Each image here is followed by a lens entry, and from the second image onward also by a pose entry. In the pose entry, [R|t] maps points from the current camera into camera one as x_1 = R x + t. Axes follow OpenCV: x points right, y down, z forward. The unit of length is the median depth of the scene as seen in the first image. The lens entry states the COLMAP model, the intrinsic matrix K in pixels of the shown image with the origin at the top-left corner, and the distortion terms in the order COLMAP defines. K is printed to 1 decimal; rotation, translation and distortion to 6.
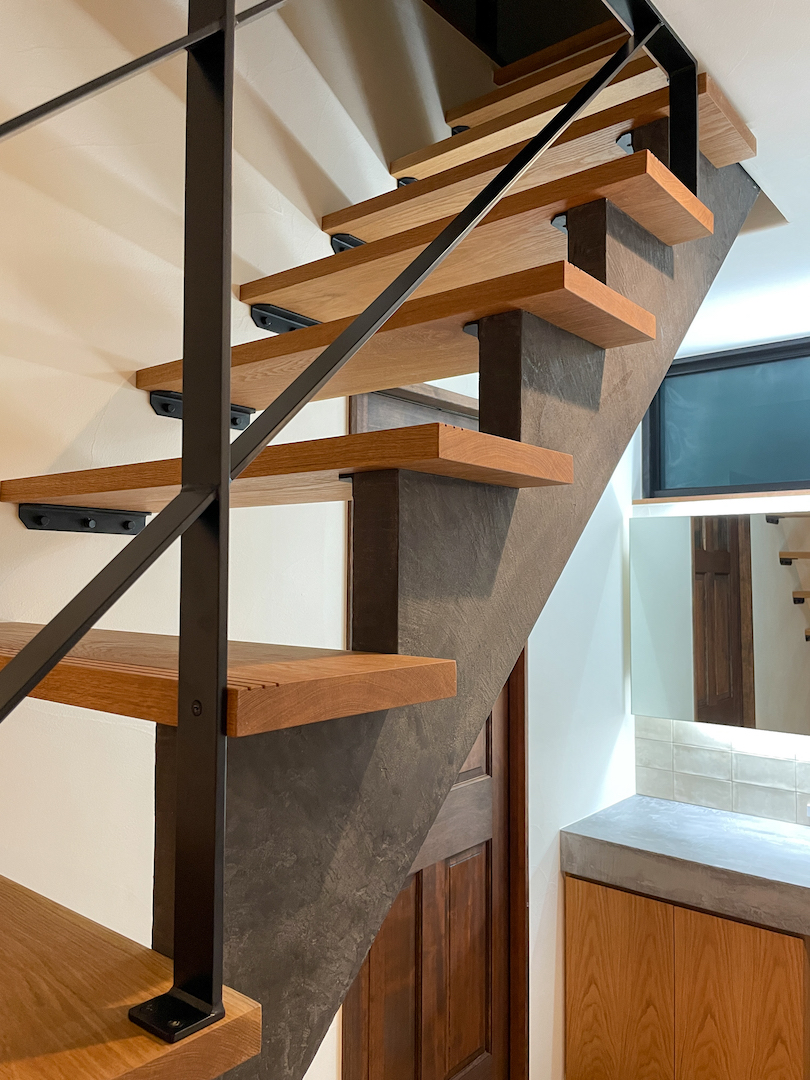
lens RADIAL K [[815.4, 0, 399.8], [0, 815.4, 534.3], [0, 0, 1]] dist [0.103465, -0.147286]
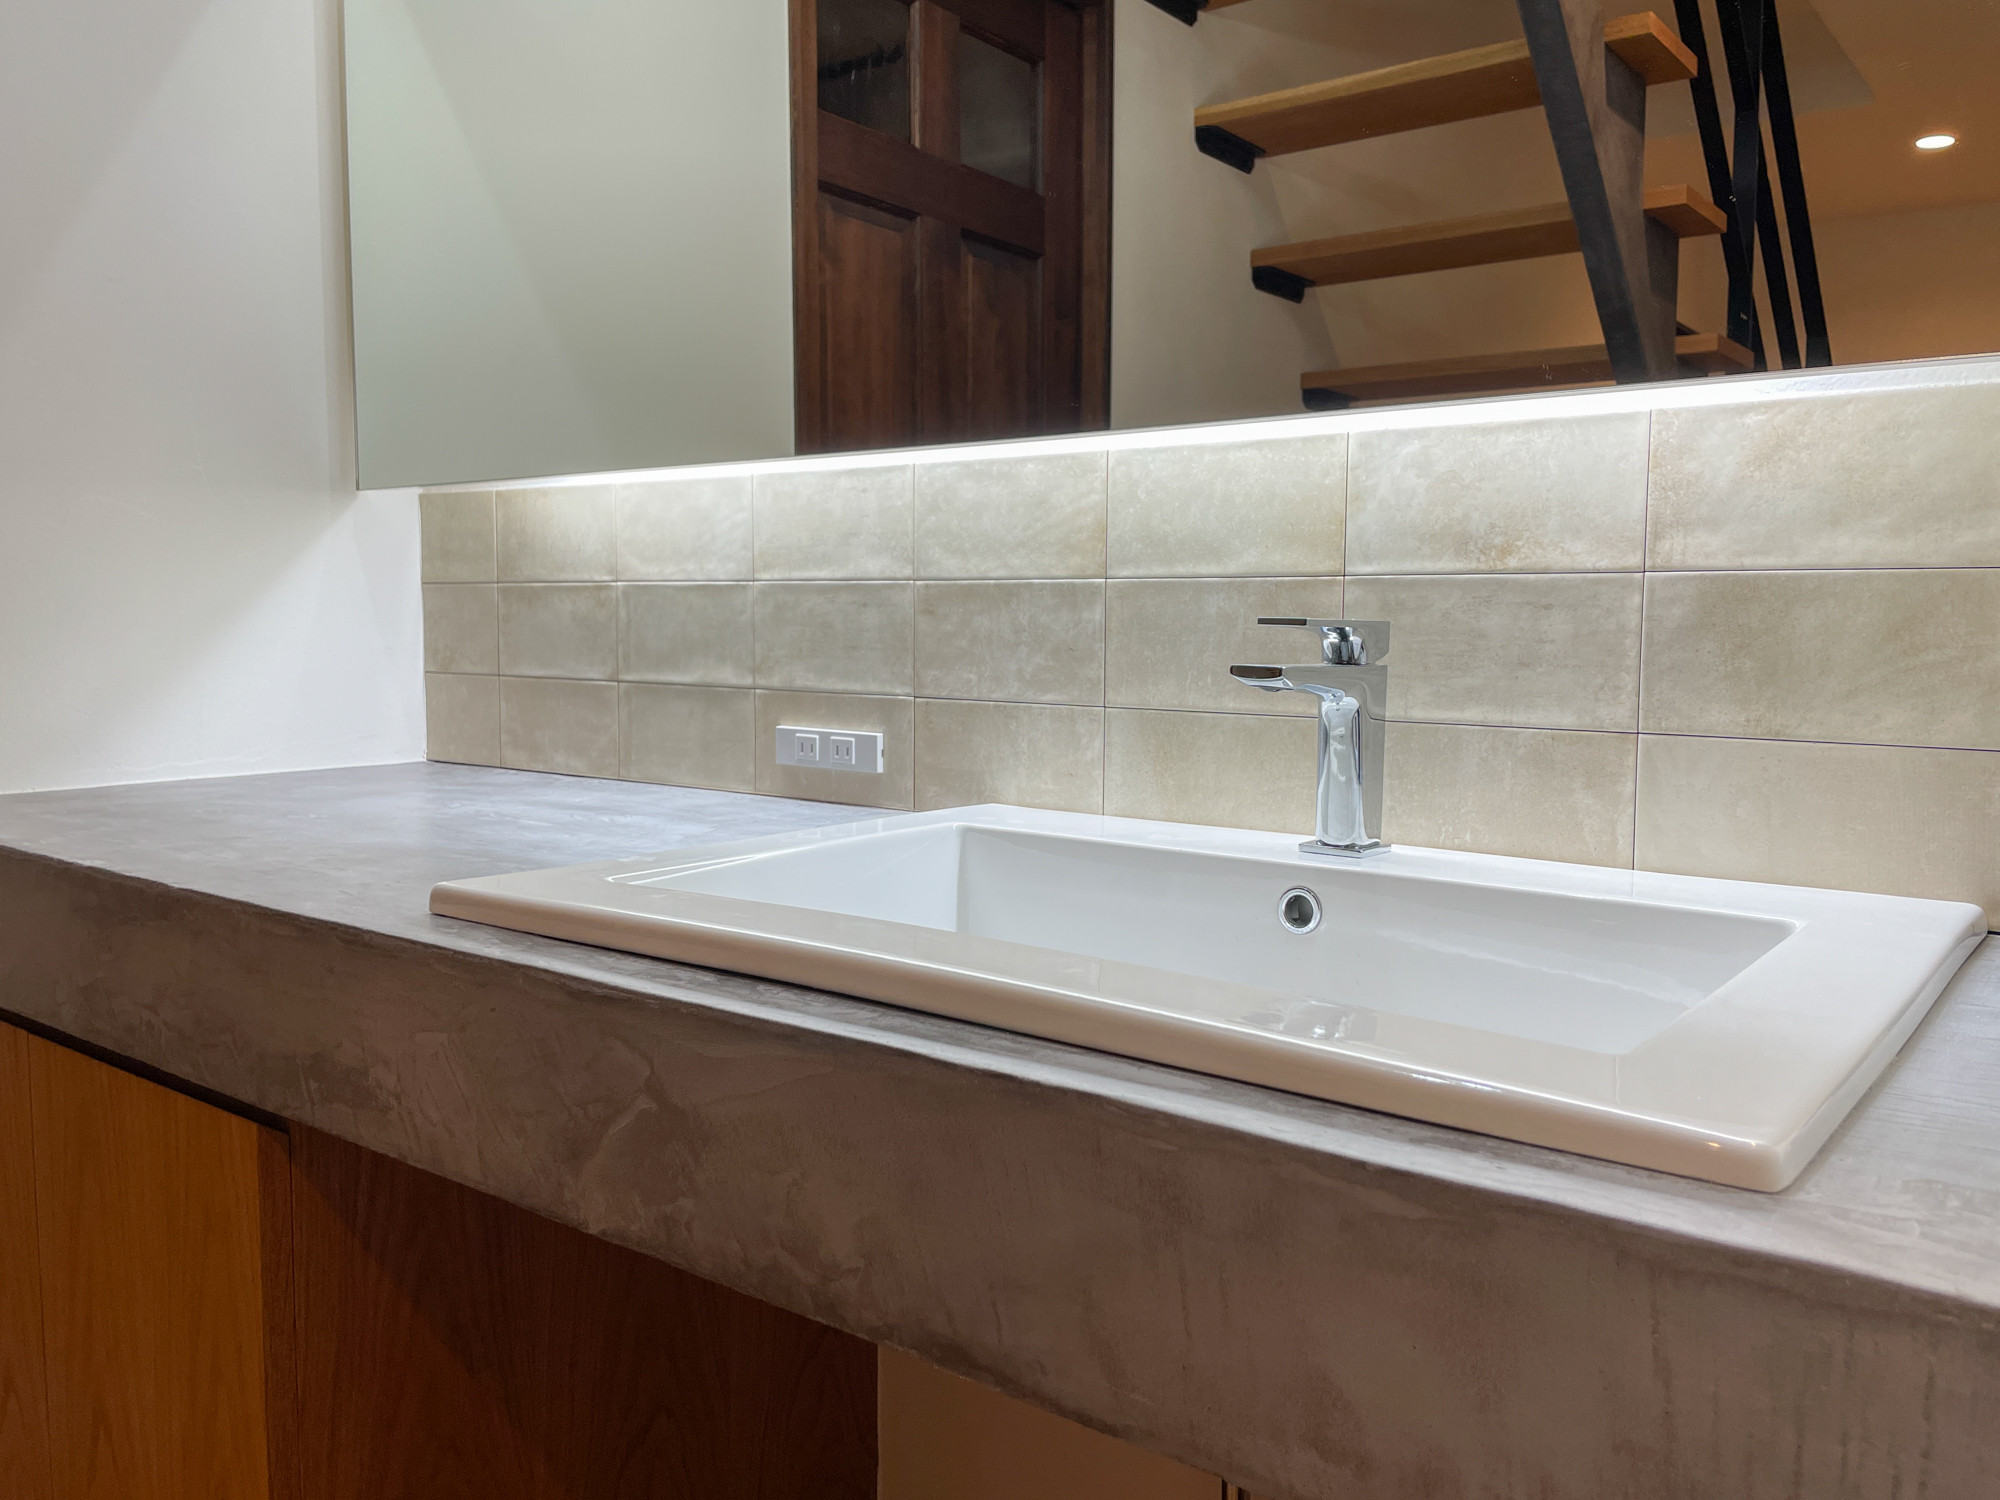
lens RADIAL K [[1565.5, 0, 1008.0], [0, 1565.5, 712.5], [0, 0, 1]] dist [0.108727, -0.166716]
pose [[0.999546, -0.004085, 0.029845, 0.626918], [0.000713, 0.993694, 0.112123, 0.292467], [-0.030114, -0.112051, 0.993246, 0.505963]]
